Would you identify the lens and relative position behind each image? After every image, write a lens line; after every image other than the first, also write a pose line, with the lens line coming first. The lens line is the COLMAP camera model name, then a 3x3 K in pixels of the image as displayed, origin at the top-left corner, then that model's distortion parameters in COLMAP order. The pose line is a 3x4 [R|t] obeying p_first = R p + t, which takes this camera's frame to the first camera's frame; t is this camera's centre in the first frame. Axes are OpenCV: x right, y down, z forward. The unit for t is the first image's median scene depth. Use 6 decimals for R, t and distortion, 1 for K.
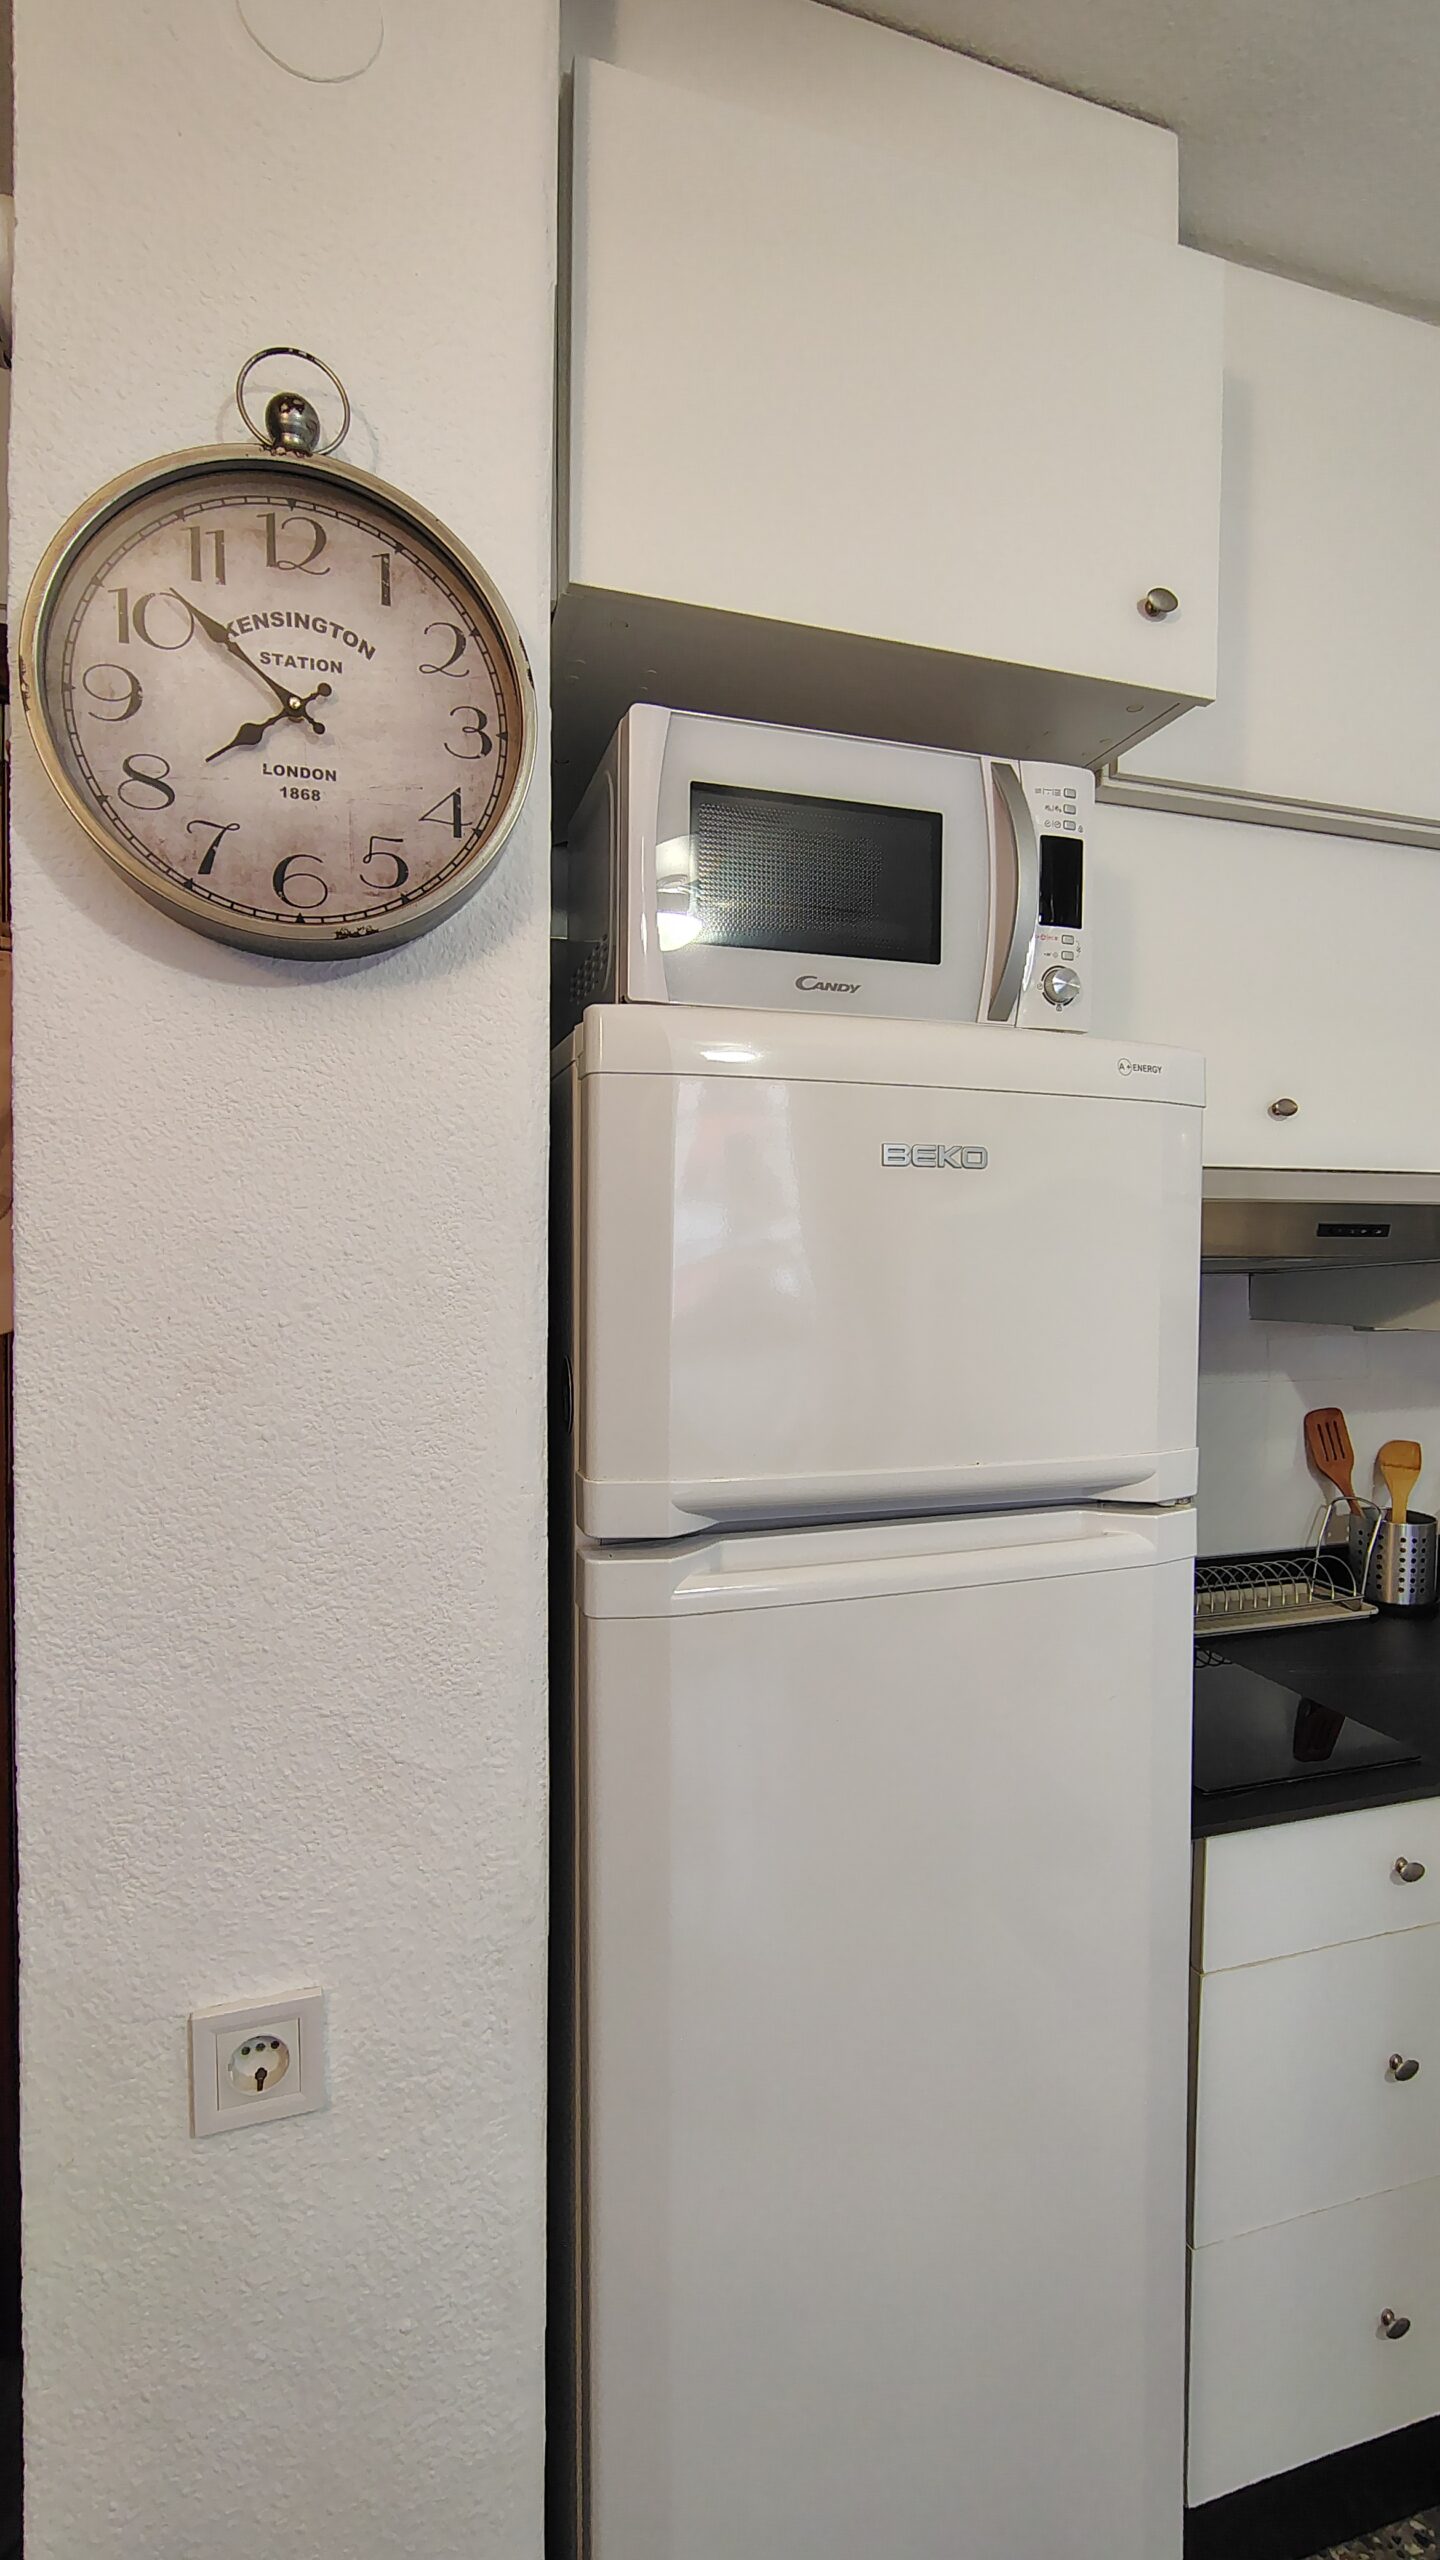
lens RADIAL K [[1218.6, 0, 720.0], [0, 1218.6, 1280.0], [0, 0, 1]] dist [-0.014657, 0.000082]
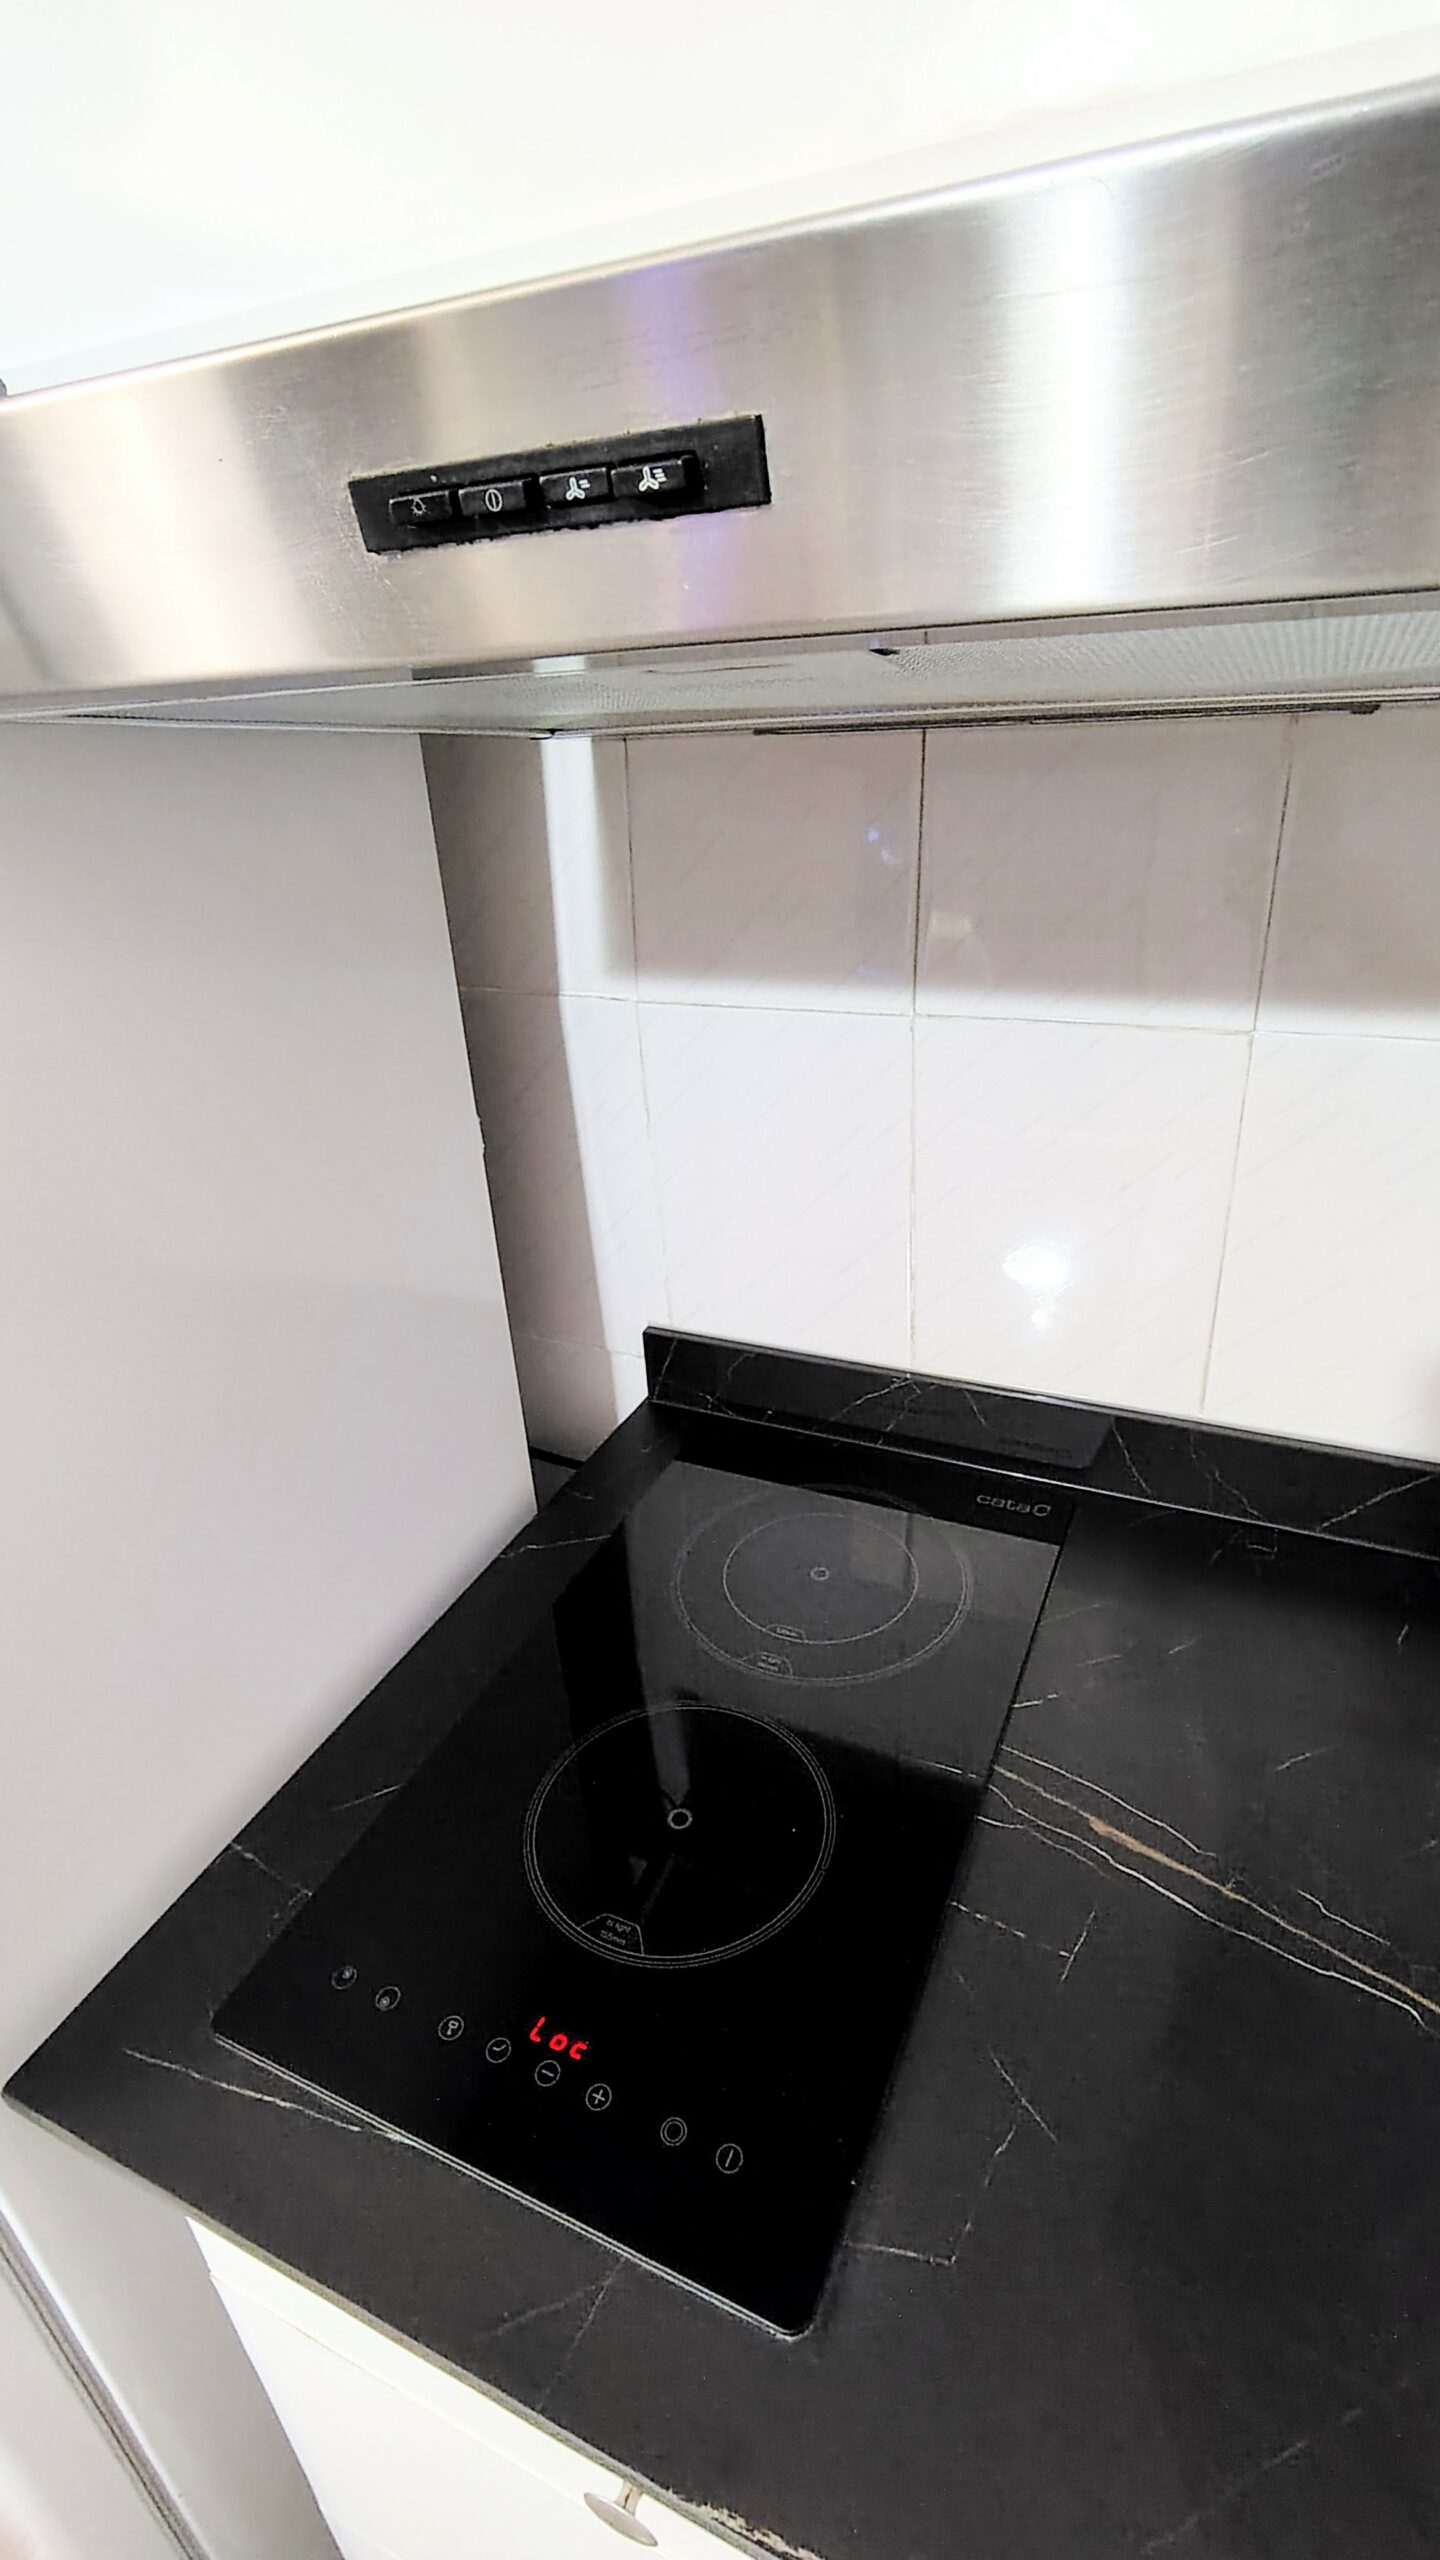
lens RADIAL K [[1200.8, 0, 736.0], [0, 1200.8, 1280.4], [0, 0, 1]] dist [-0.012720, 0.000802]
pose [[0.735127, 0.259814, -0.626167, 0.491984], [0.037089, 0.906849, 0.419821, -0.005693], [0.676914, -0.331846, 0.657013, 0.614156]]
